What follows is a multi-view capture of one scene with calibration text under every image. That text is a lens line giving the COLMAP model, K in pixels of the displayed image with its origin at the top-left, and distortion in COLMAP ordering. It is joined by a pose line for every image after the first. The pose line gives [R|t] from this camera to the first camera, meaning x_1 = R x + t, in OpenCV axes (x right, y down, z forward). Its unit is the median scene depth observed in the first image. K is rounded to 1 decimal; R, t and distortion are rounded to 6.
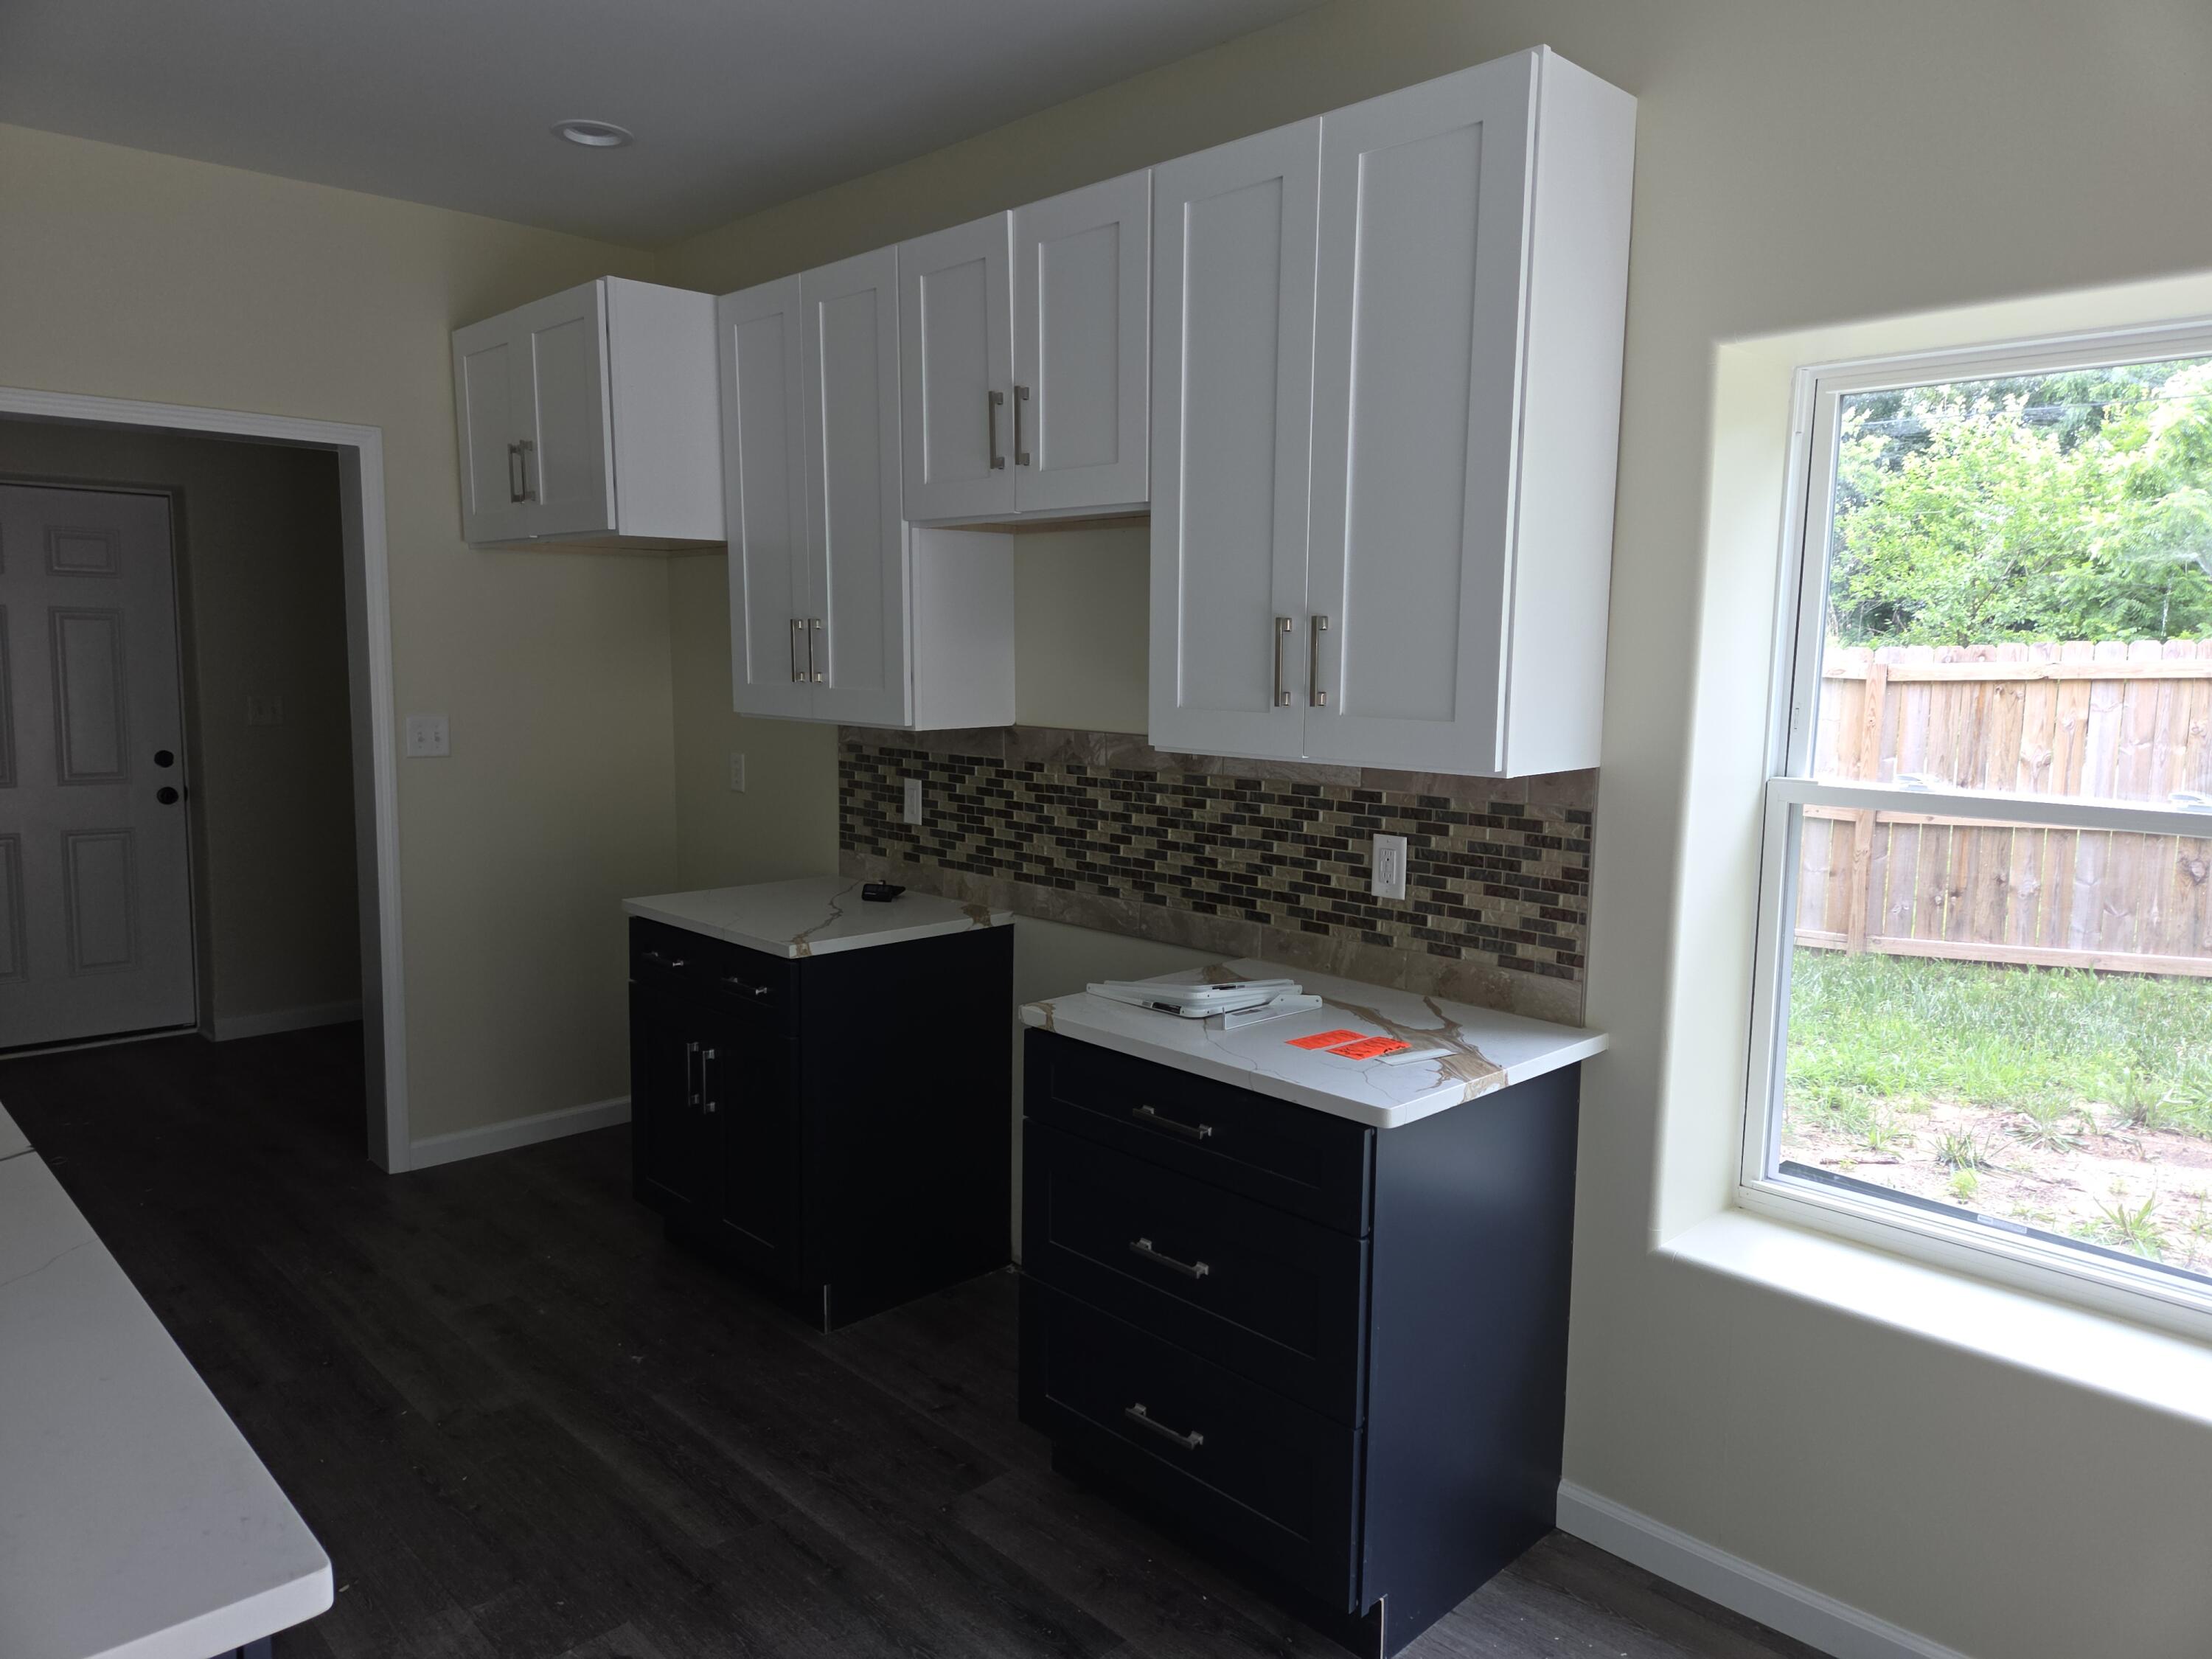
lens RADIAL K [[1480.5, 0, 1104.3], [0, 1480.5, 836.2], [0, 0, 1]] dist [0.047373, -0.001101]
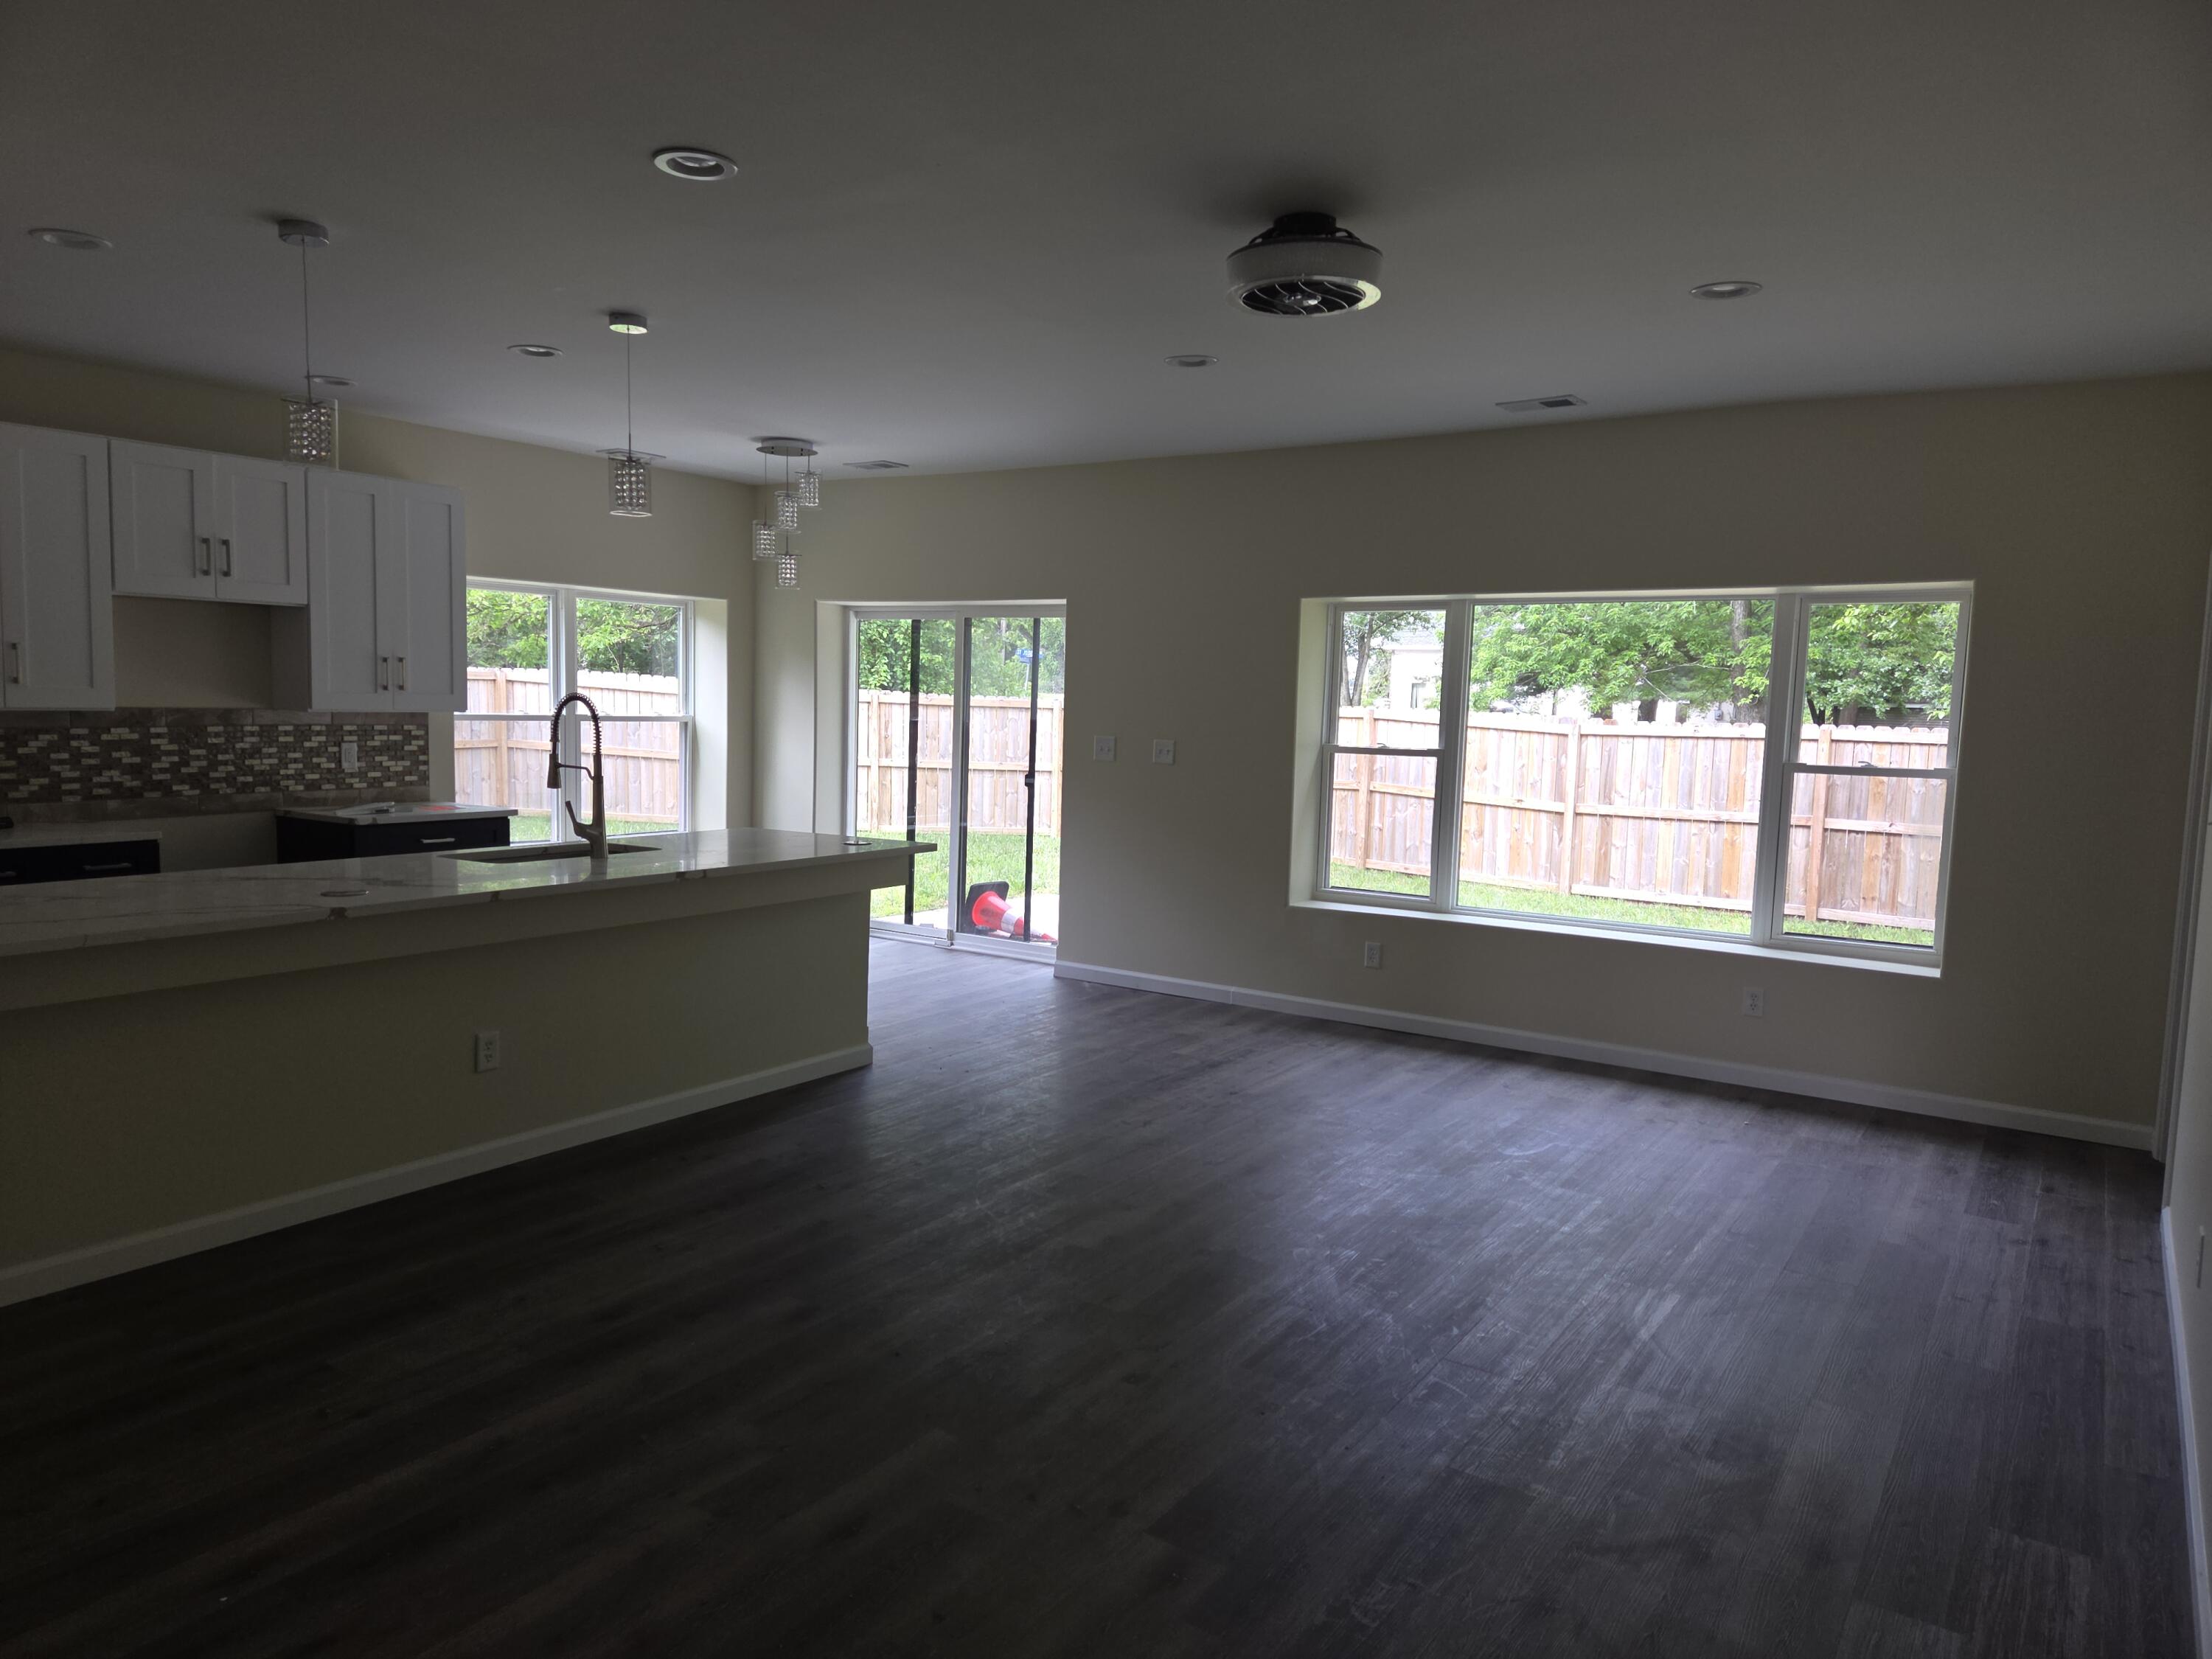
lens RADIAL K [[1480.5, 0, 1104.0], [0, 1480.5, 830.2], [0, 0, 1]] dist [0.047373, -0.001101]
pose [[-0.216525, -0.109220, 0.970148, -2.291255], [0.099394, 0.986093, 0.133199, -0.058348], [-0.971204, 0.125268, -0.202658, 0.281254]]
